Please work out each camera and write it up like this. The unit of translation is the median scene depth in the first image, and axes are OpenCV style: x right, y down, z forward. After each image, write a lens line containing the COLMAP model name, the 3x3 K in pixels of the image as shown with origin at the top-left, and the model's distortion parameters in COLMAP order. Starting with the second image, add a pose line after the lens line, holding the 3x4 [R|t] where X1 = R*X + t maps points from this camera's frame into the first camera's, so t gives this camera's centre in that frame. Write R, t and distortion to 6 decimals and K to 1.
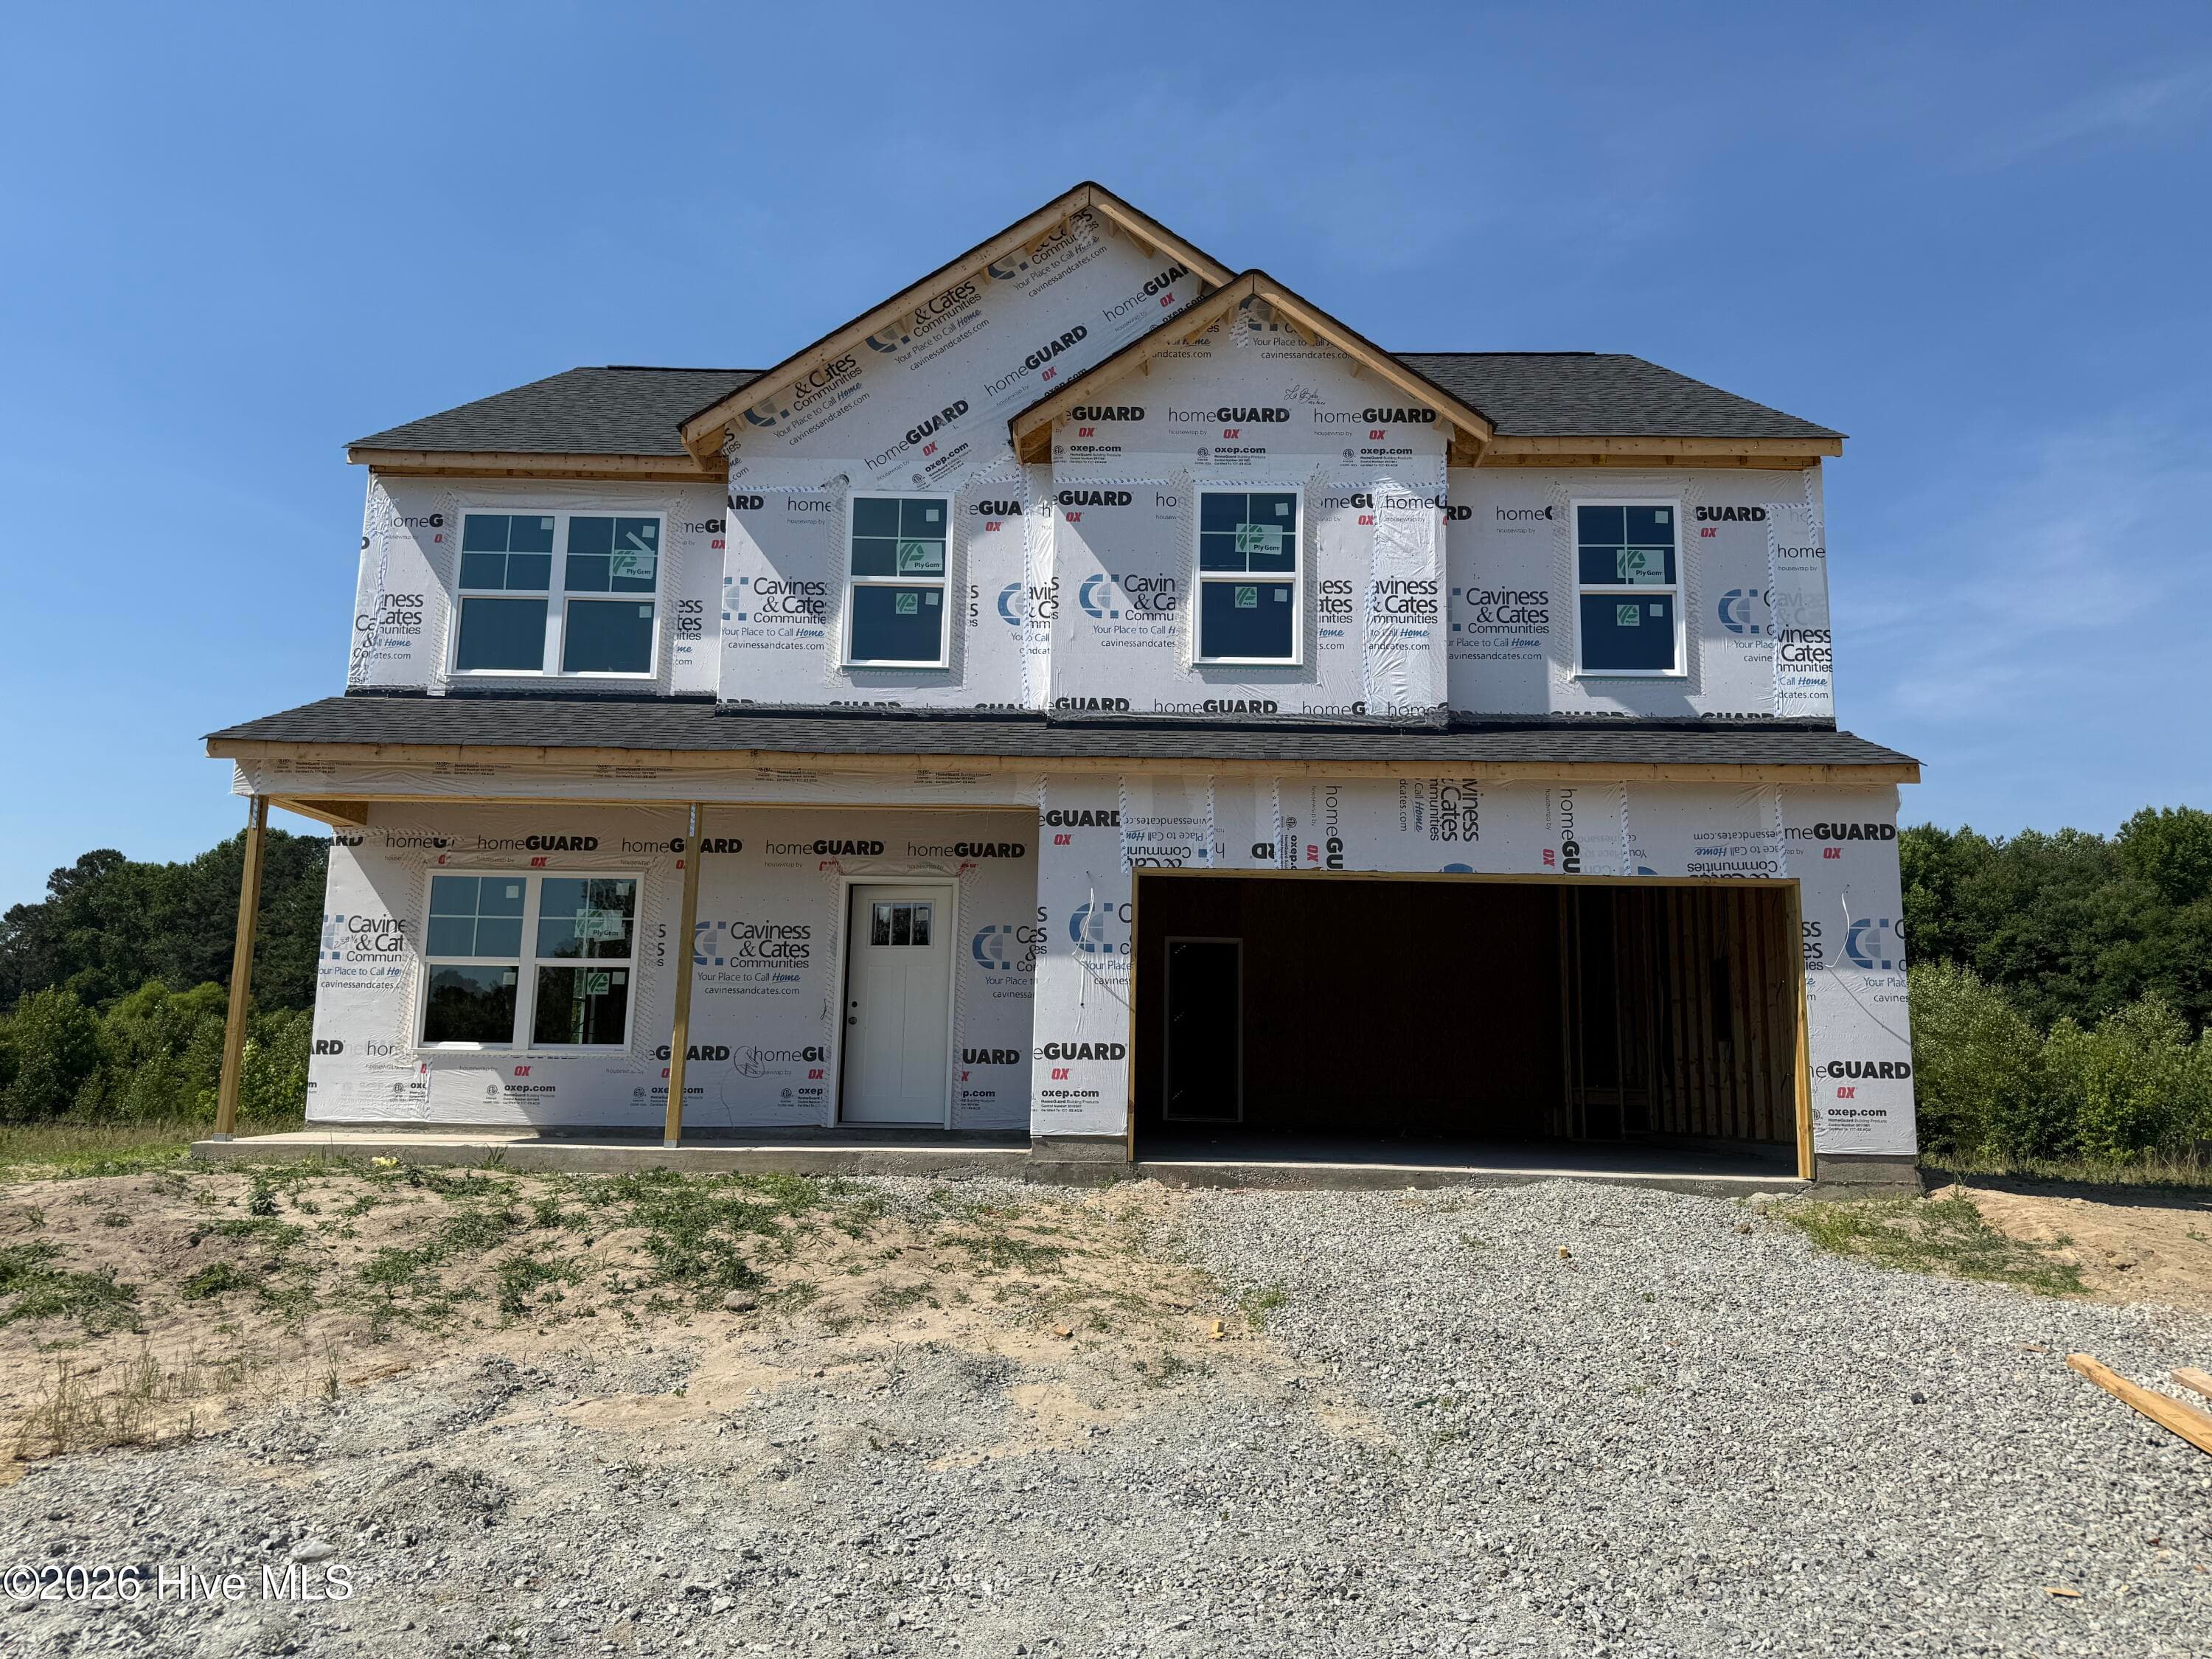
lens RADIAL K [[1538.1, 0, 1122.0], [0, 1538.1, 853.3], [0, 0, 1]] dist [0.079158, -0.101707]
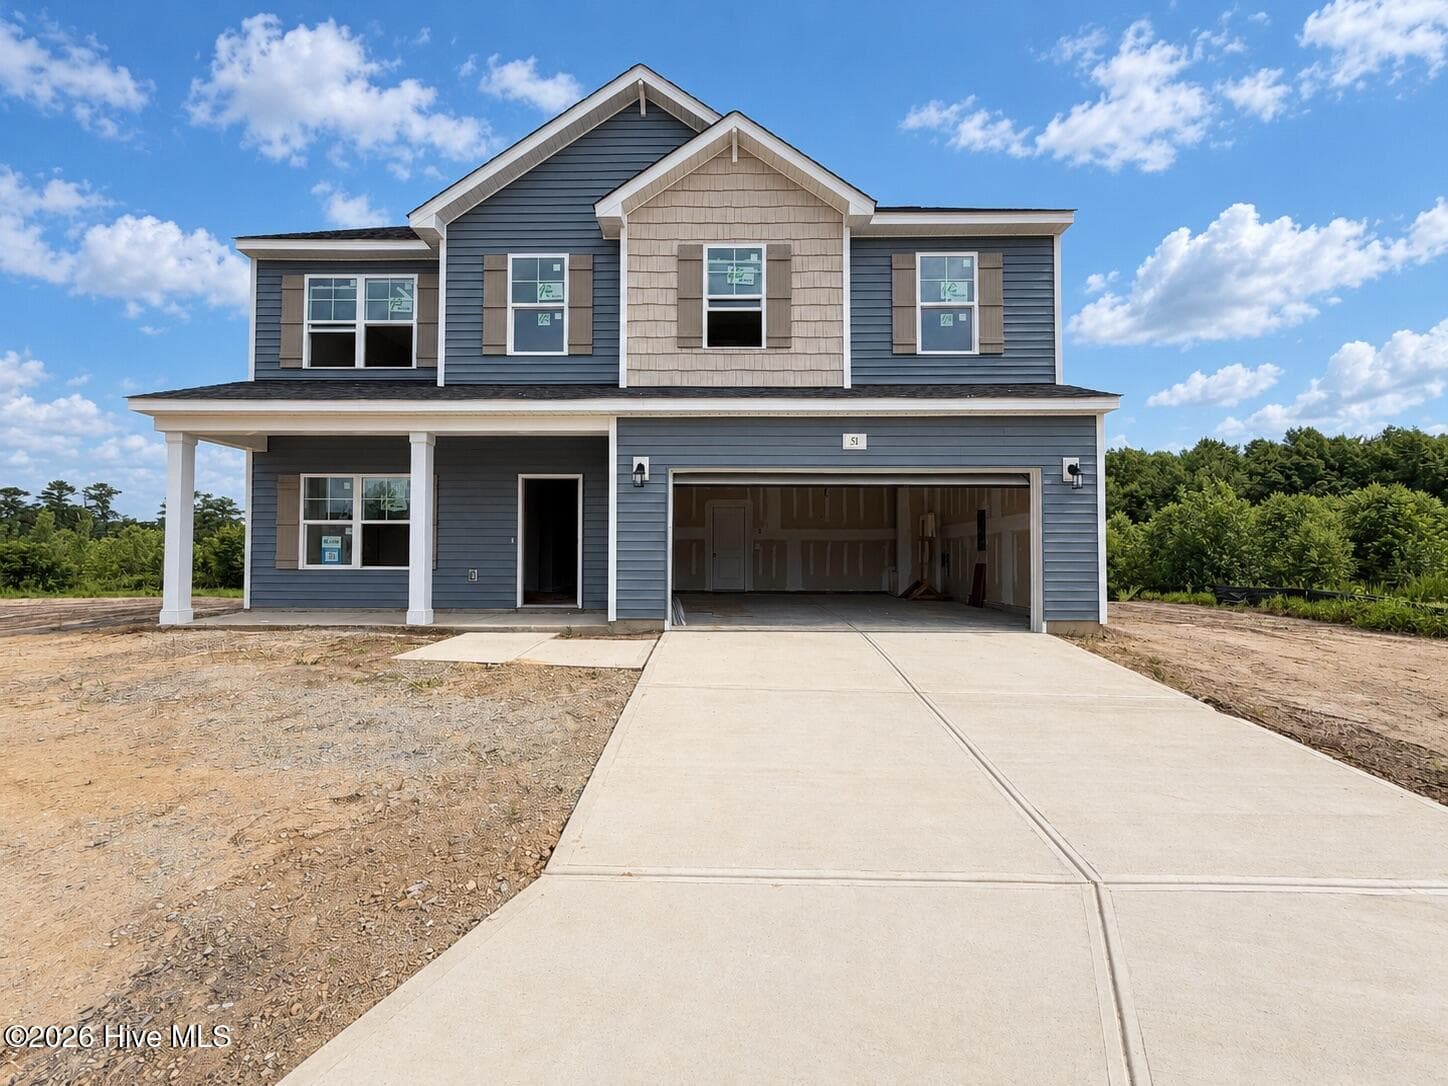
lens RADIAL K [[569.7, 0, 720.3], [0, 569.7, 548.5], [0, 0, 1]] dist [-0.003941, 0.001190]
pose [[0.999855, -0.017009, -0.000989, 0.060356], [0.016990, 0.991036, 0.132510, 0.017286], [-0.001273, -0.132508, 0.991181, 0.315364]]
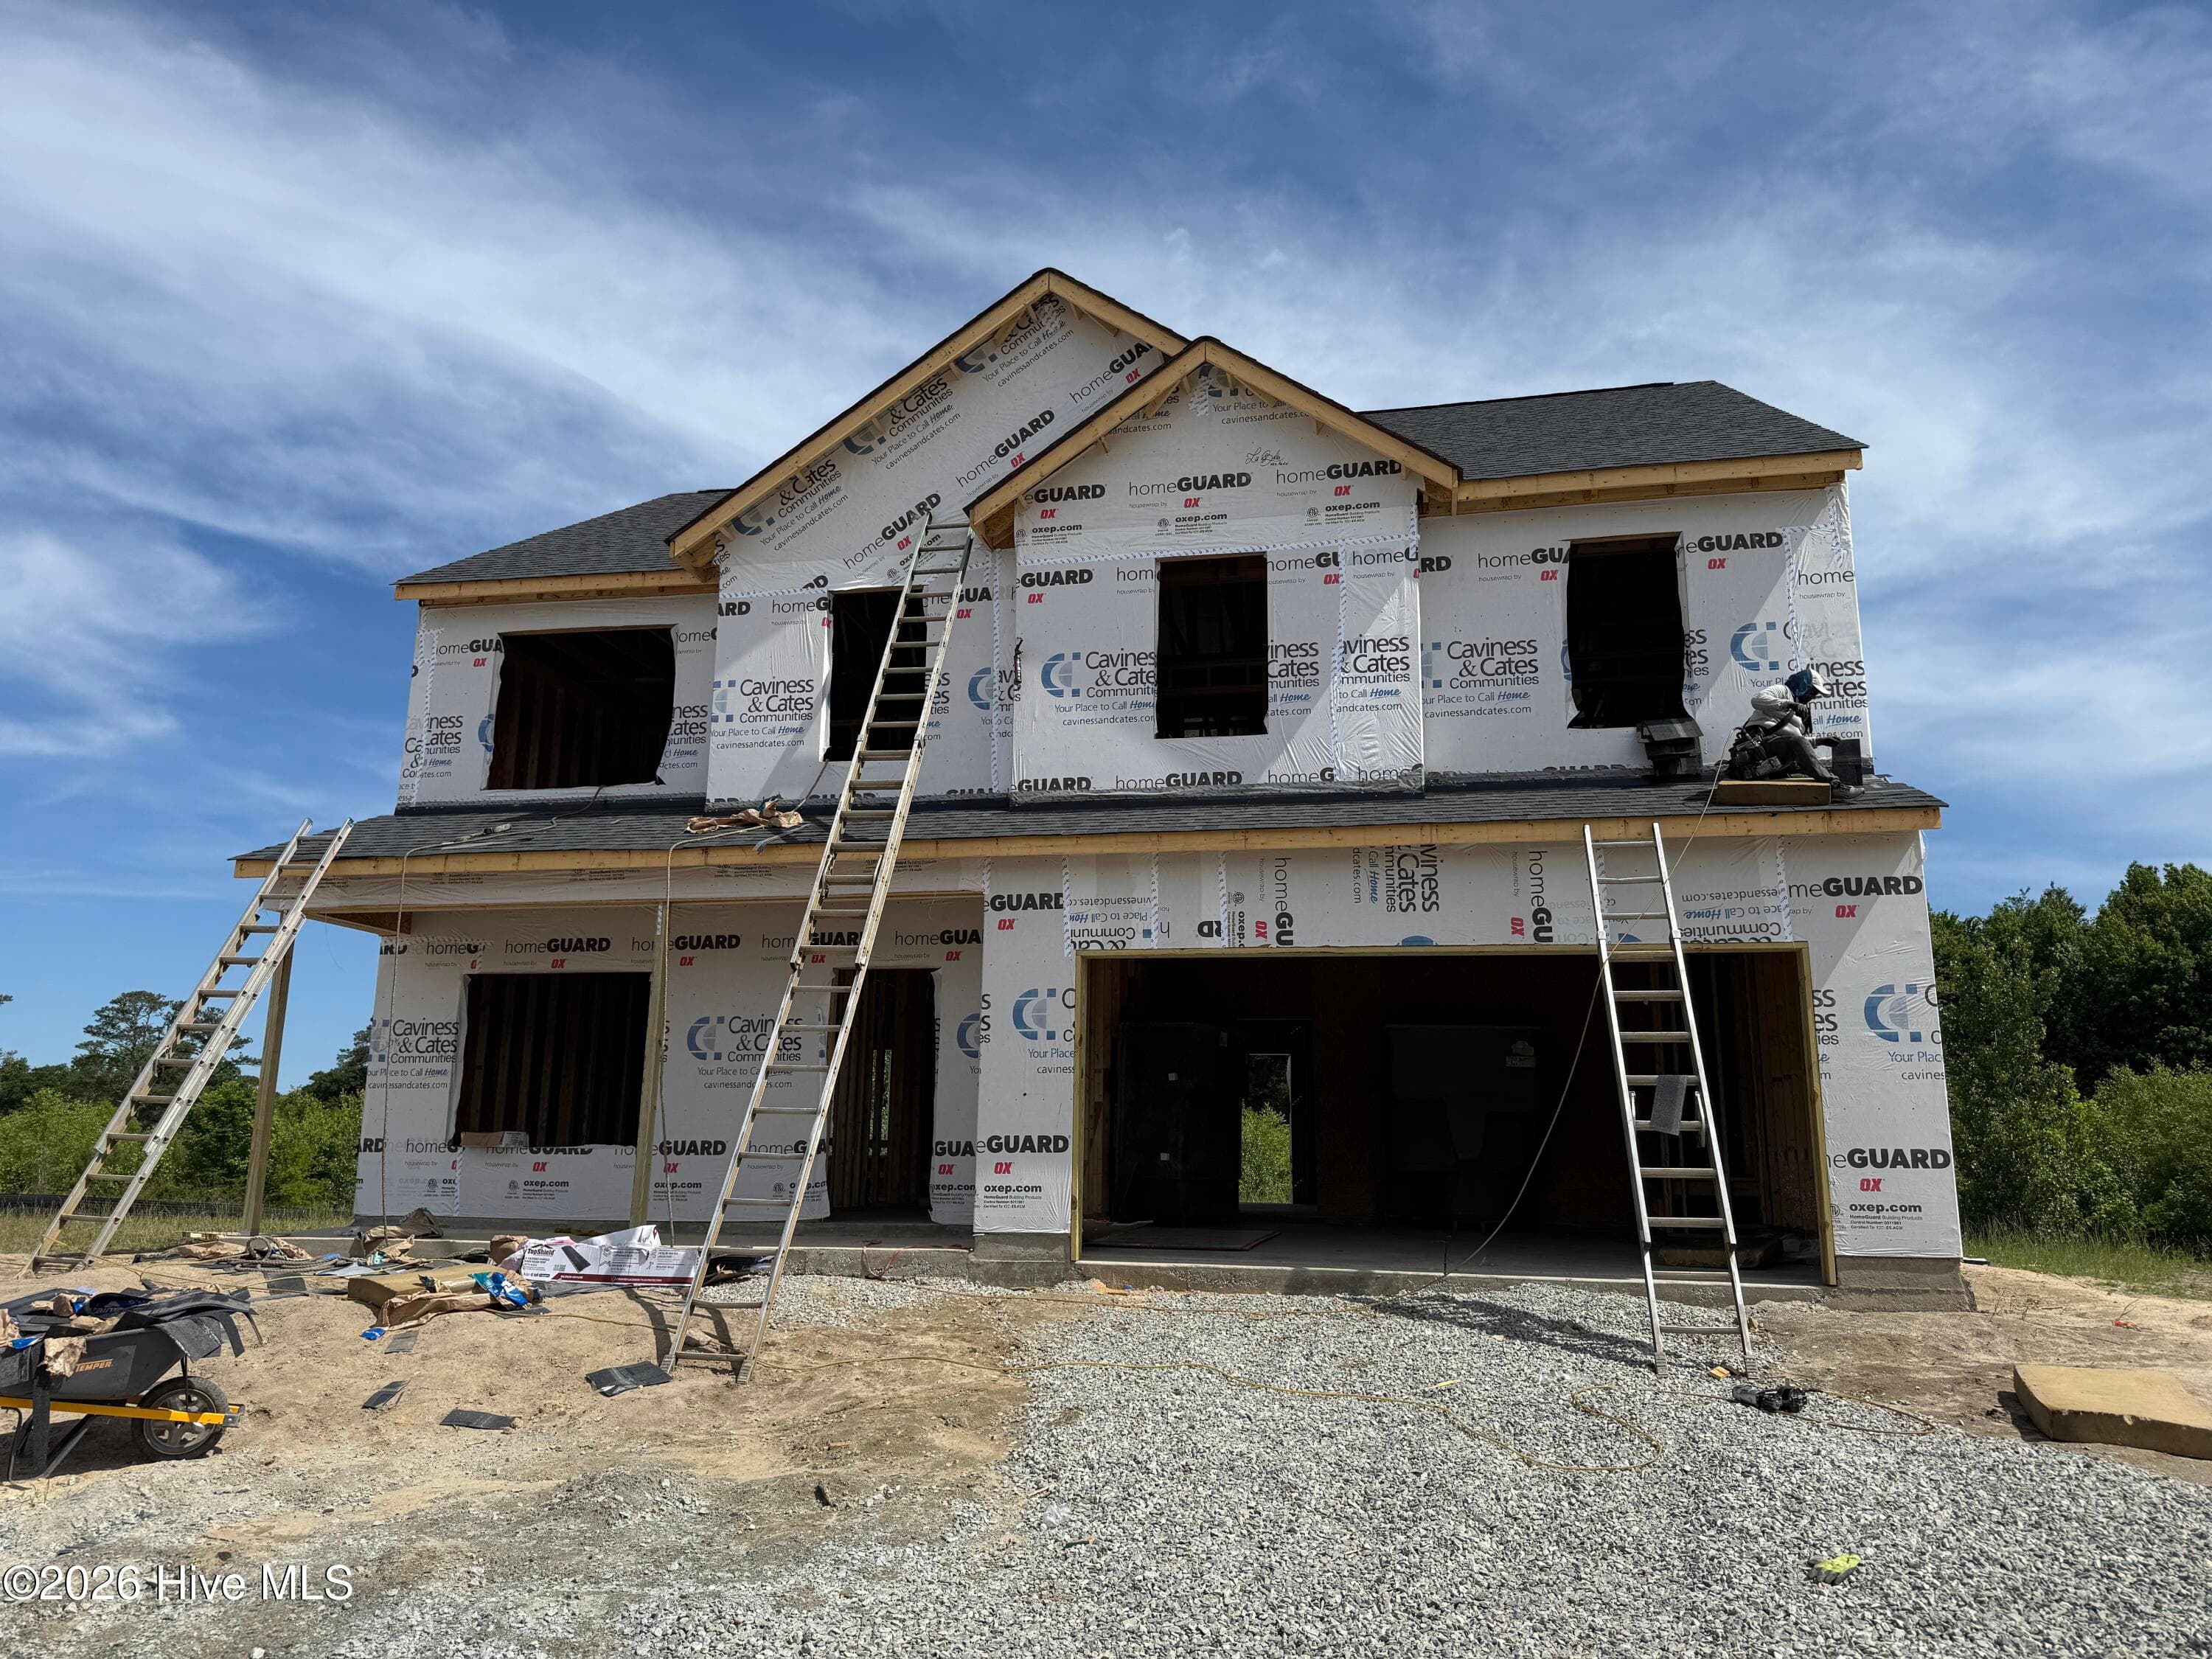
lens RADIAL K [[1538.1, 0, 1114.1], [0, 1538.1, 835.5], [0, 0, 1]] dist [0.079158, -0.101707]
pose [[0.981617, -0.045567, -0.185344, 0.193591], [0.033956, 0.997285, -0.065347, 0.000747], [0.187819, 0.057853, 0.980498, 0.045656]]
